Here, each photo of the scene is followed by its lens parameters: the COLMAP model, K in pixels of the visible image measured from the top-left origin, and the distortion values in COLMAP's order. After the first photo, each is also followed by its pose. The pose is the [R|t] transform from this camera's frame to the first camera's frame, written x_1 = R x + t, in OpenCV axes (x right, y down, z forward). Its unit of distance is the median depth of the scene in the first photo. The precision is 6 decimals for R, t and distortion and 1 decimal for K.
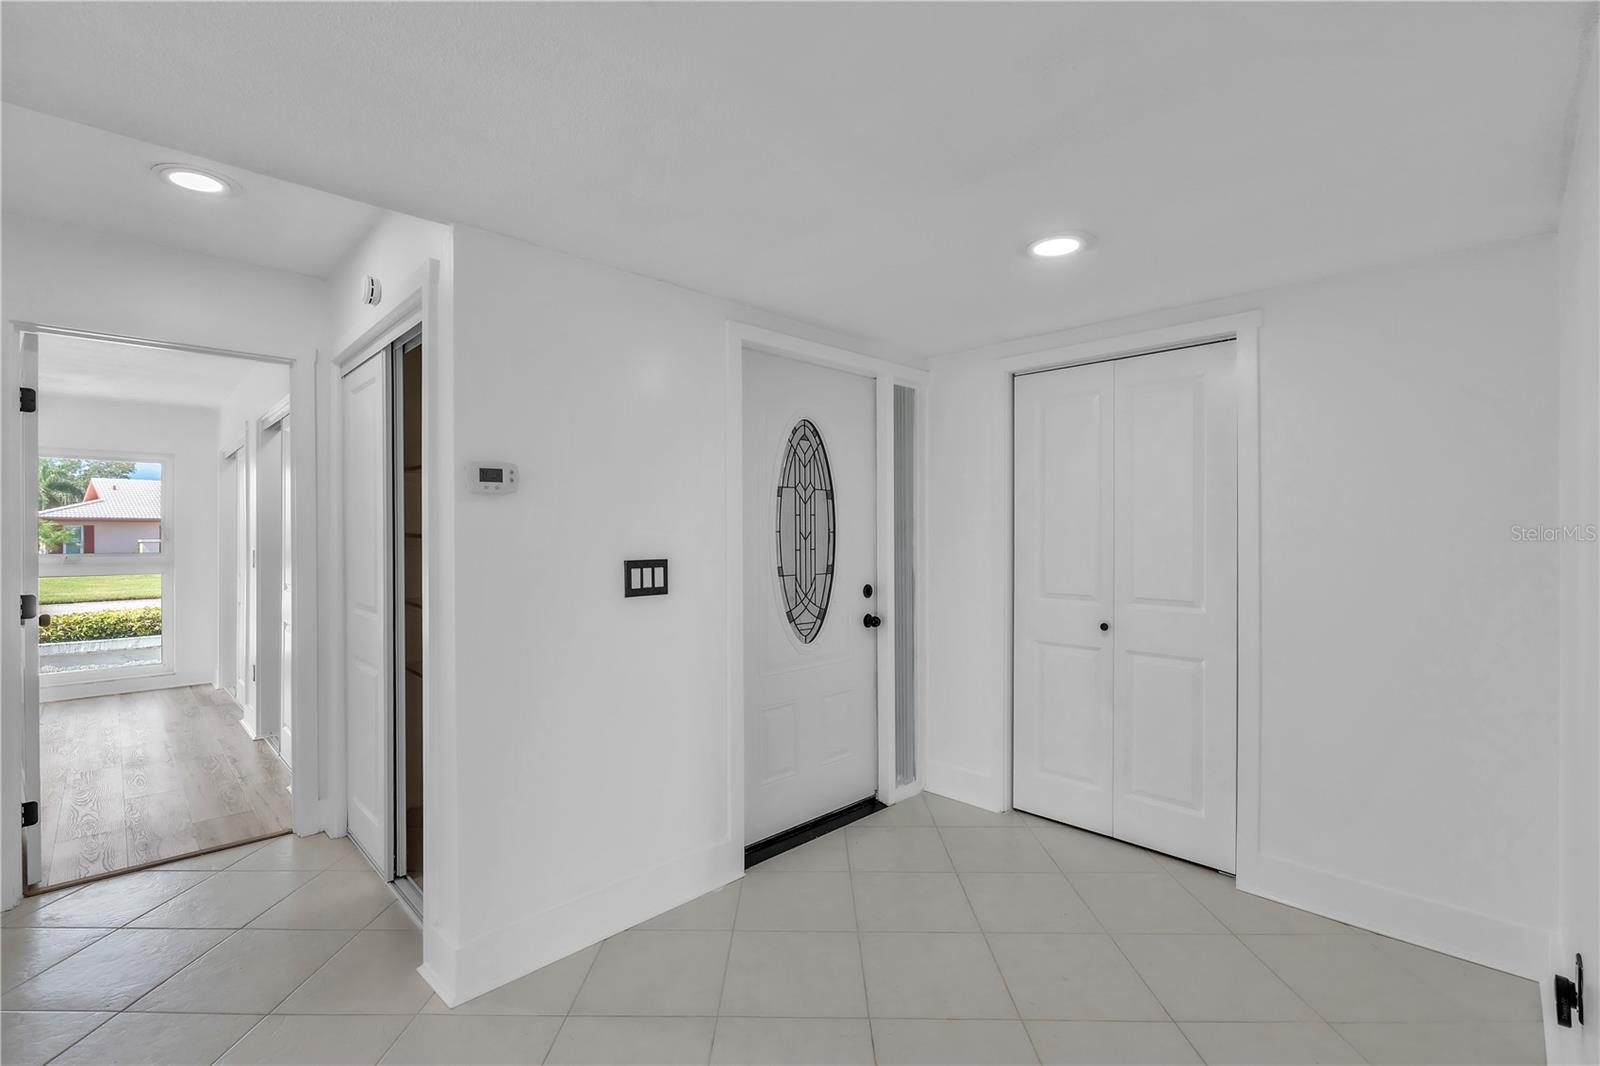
lens RADIAL K [[706.1, 0, 806.5], [0, 706.1, 536.3], [0, 0, 1]] dist [-0.003102, 0.000868]
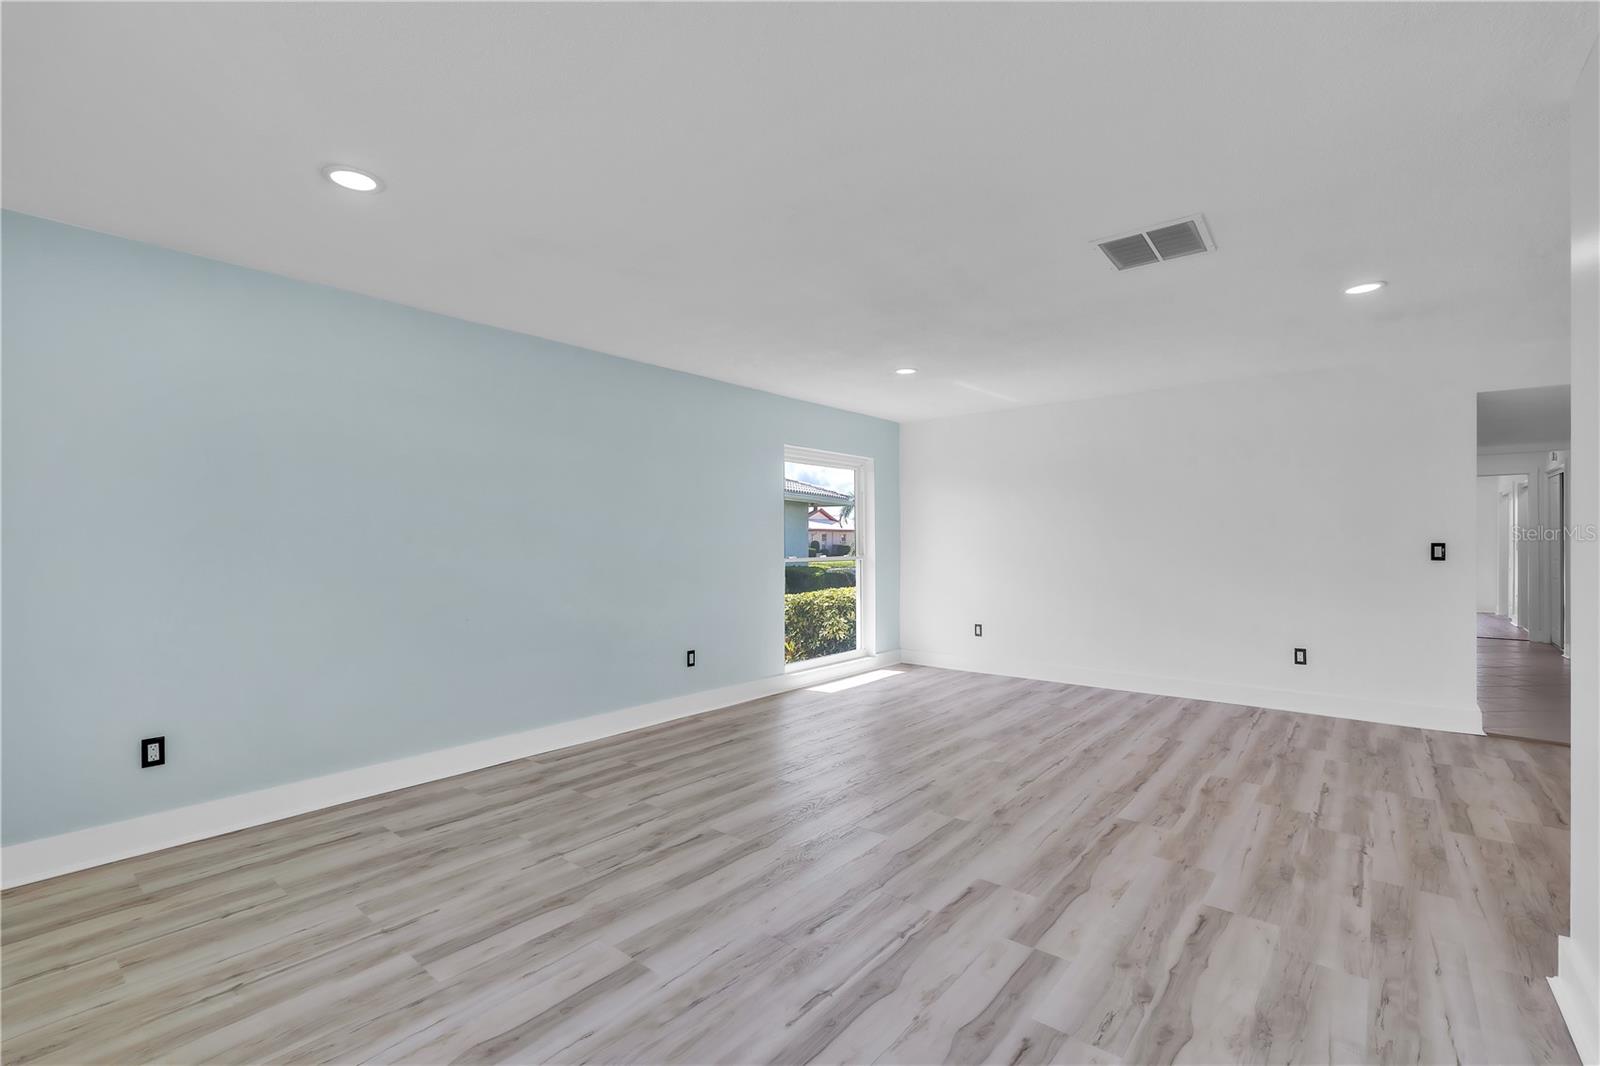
lens RADIAL K [[706.1, 0, 784.5], [0, 706.1, 545.3], [0, 0, 1]] dist [-0.003102, 0.000868]
pose [[0.083800, 0.000513, -0.996482, 1.103433], [0.005846, 0.999982, 0.001006, 0.010205], [0.996465, -0.005910, 0.083796, -1.327917]]
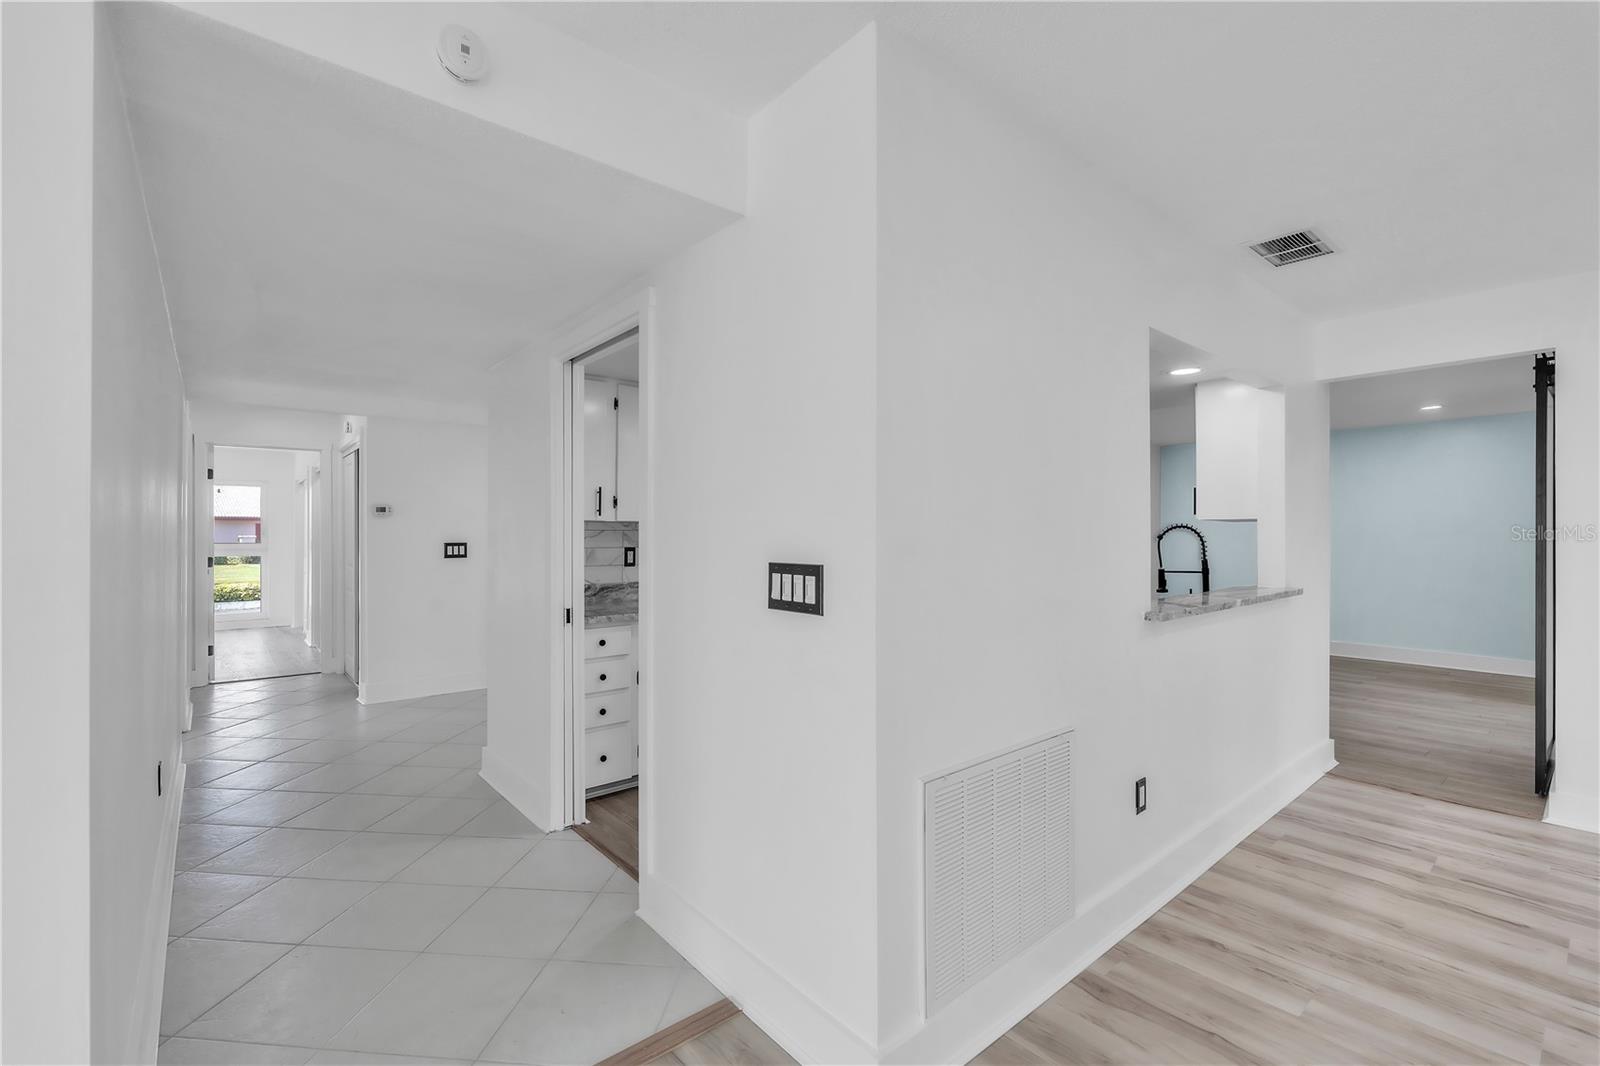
lens RADIAL K [[706.1, 0, 803.1], [0, 706.1, 531.1], [0, 0, 1]] dist [-0.003102, 0.000868]
pose [[0.996694, -0.000392, -0.081249, 0.540198], [0.000359, 1.000000, -0.000420, -0.002084], [0.081249, 0.000389, 0.996694, -0.605030]]
